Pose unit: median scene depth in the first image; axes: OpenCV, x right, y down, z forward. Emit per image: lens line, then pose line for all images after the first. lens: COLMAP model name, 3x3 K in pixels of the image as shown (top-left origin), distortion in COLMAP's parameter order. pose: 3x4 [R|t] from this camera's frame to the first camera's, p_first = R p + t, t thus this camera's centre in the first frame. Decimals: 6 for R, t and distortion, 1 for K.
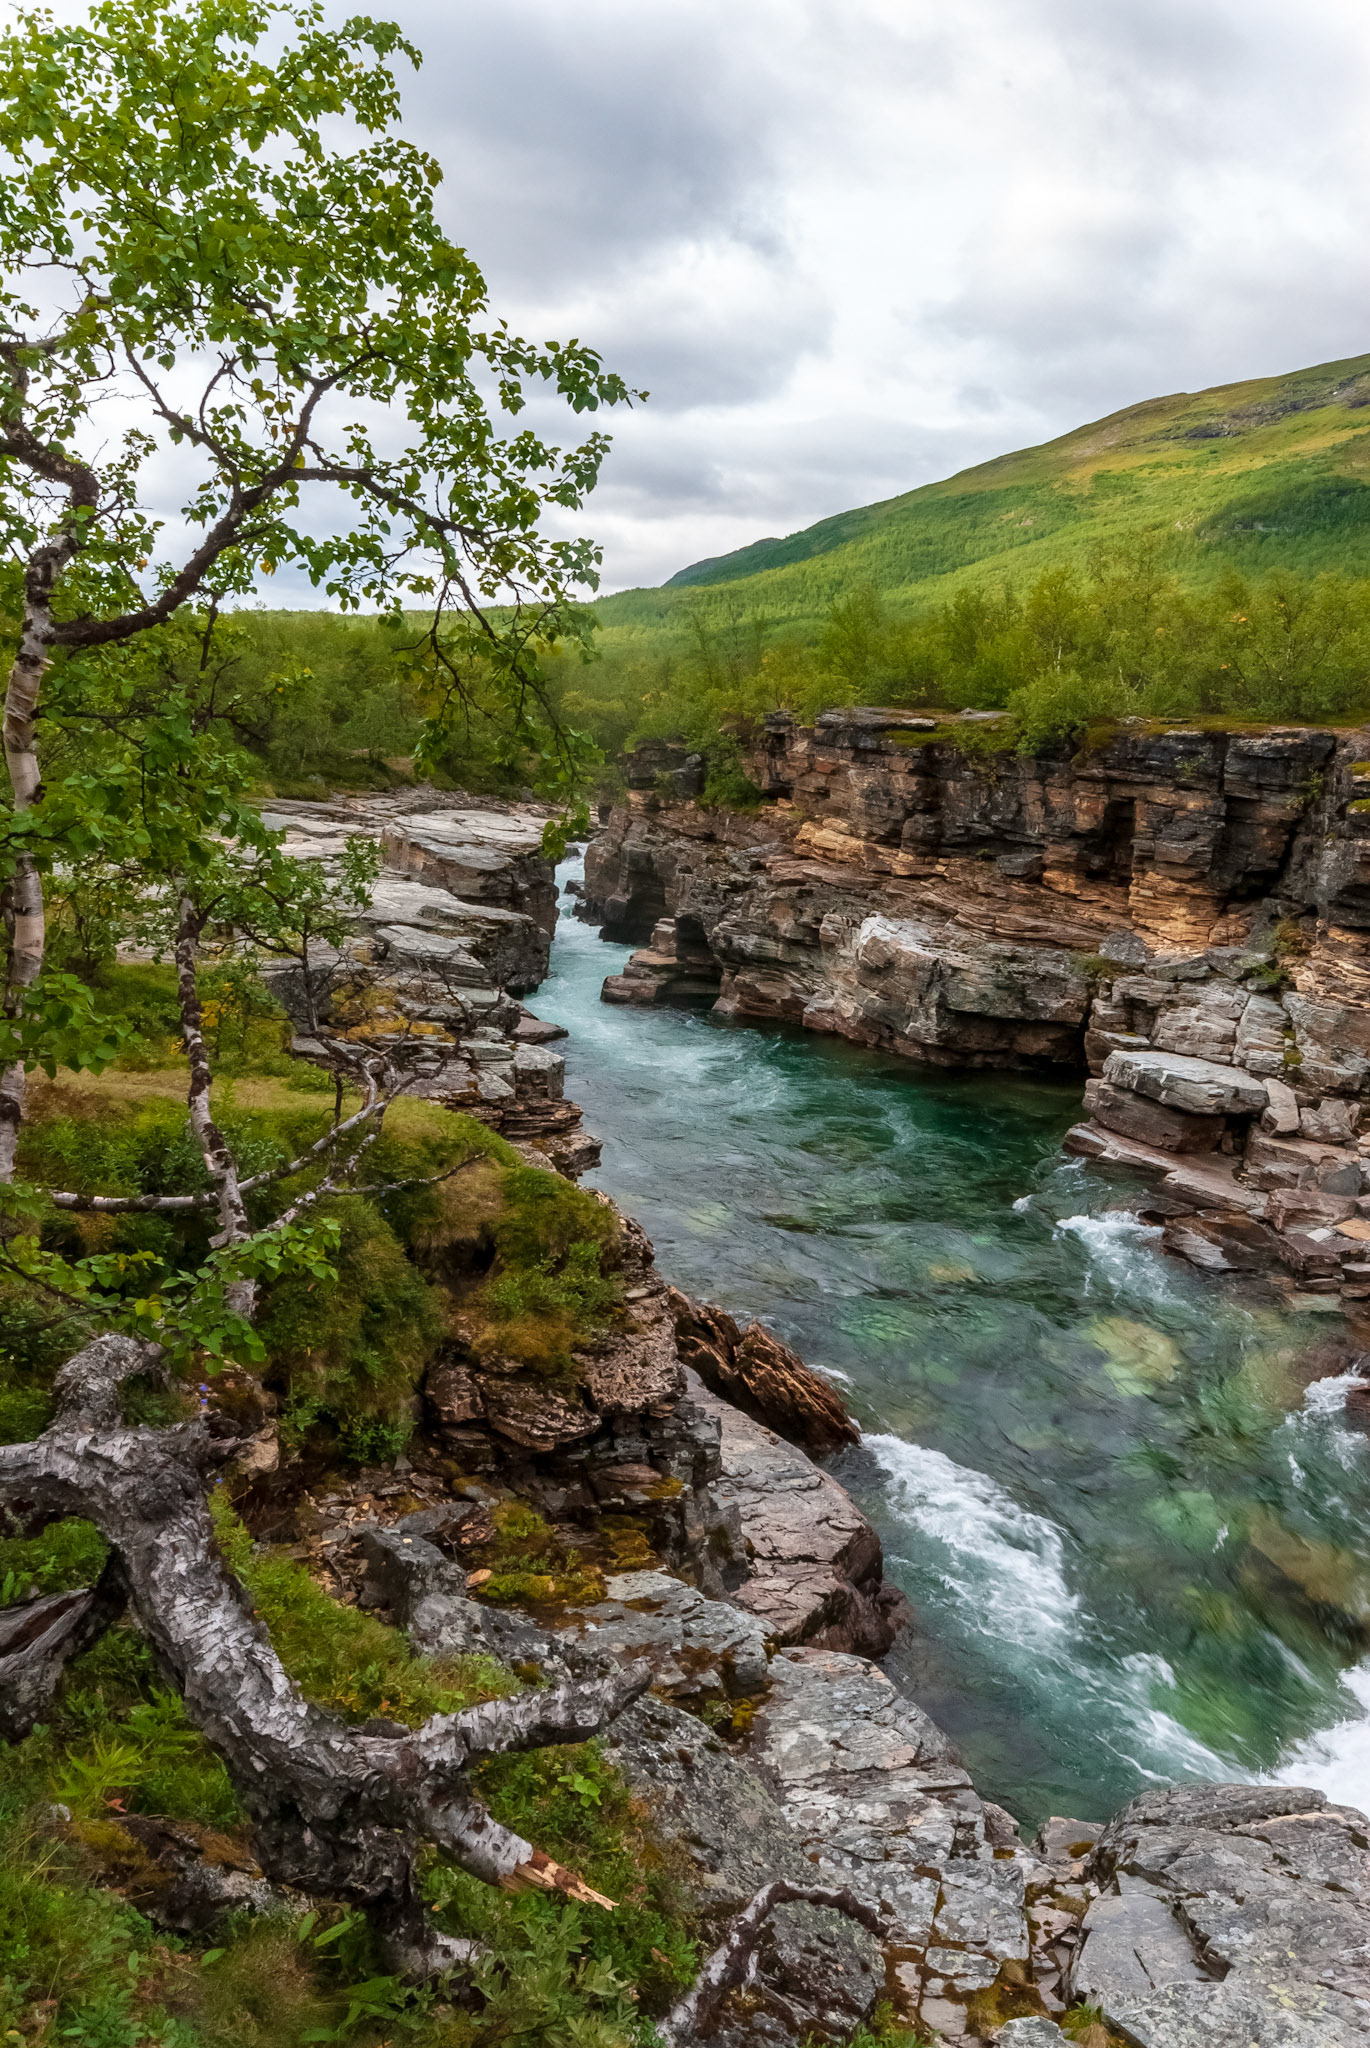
lens RADIAL K [[1359.5, 0, 684.4], [0, 1359.5, 1078.6], [0, 0, 1]] dist [0.009694, -0.004302]
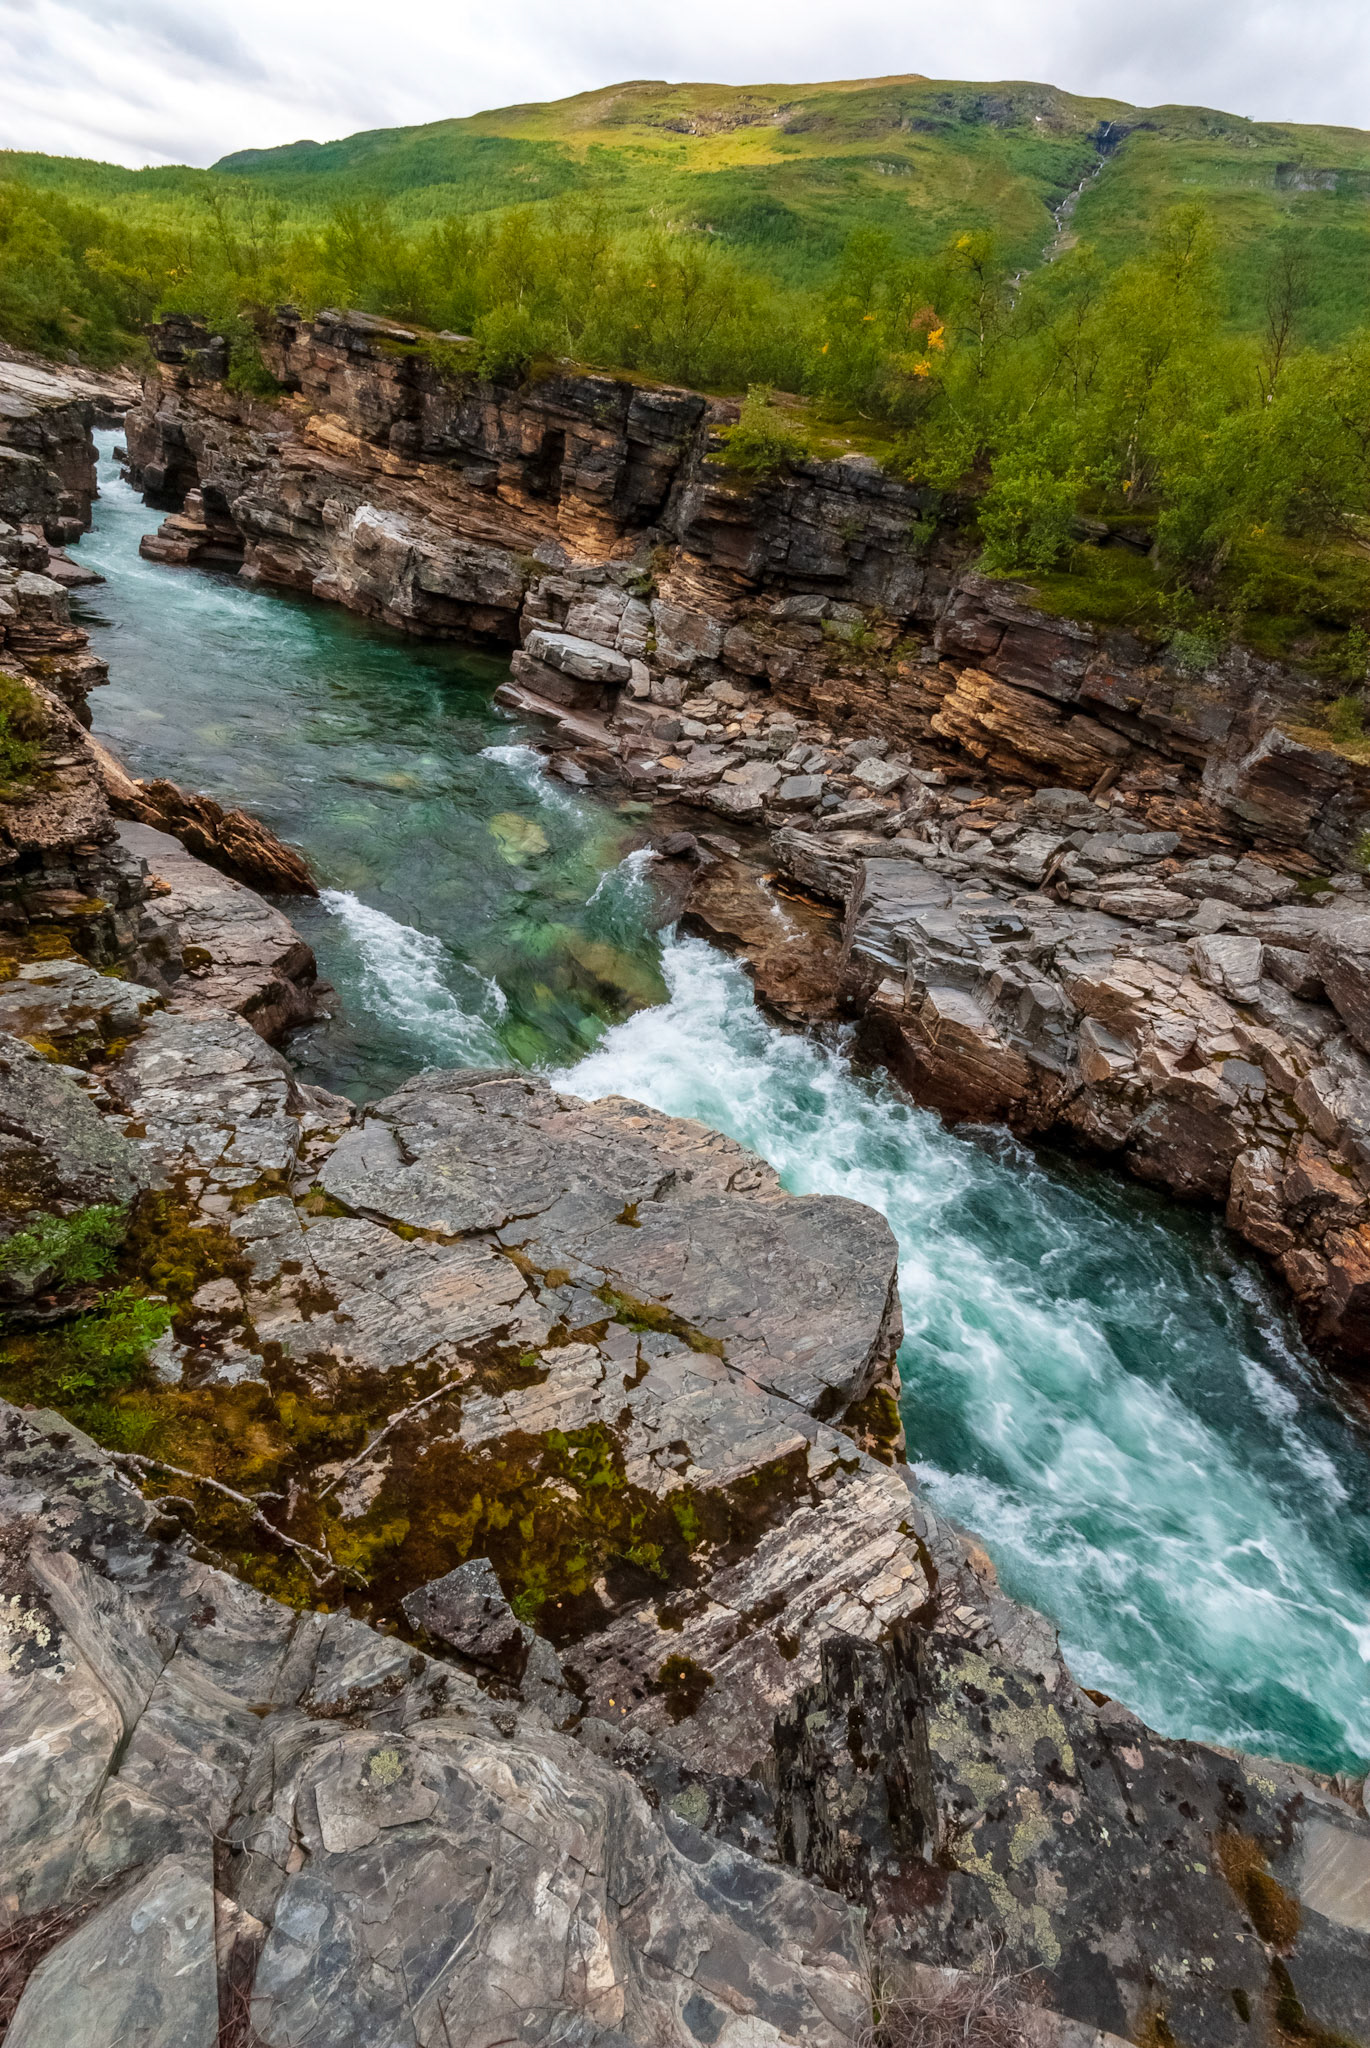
lens RADIAL K [[876.3, 0, 685.0], [0, 876.3, 1024.0], [0, 0, 1]] dist [0.013344, -0.004284]
pose [[0.946402, -0.048314, 0.319358, 0.145281], [-0.064935, 0.940101, 0.334654, 0.045730], [-0.316398, -0.337454, 0.886576, 0.002407]]
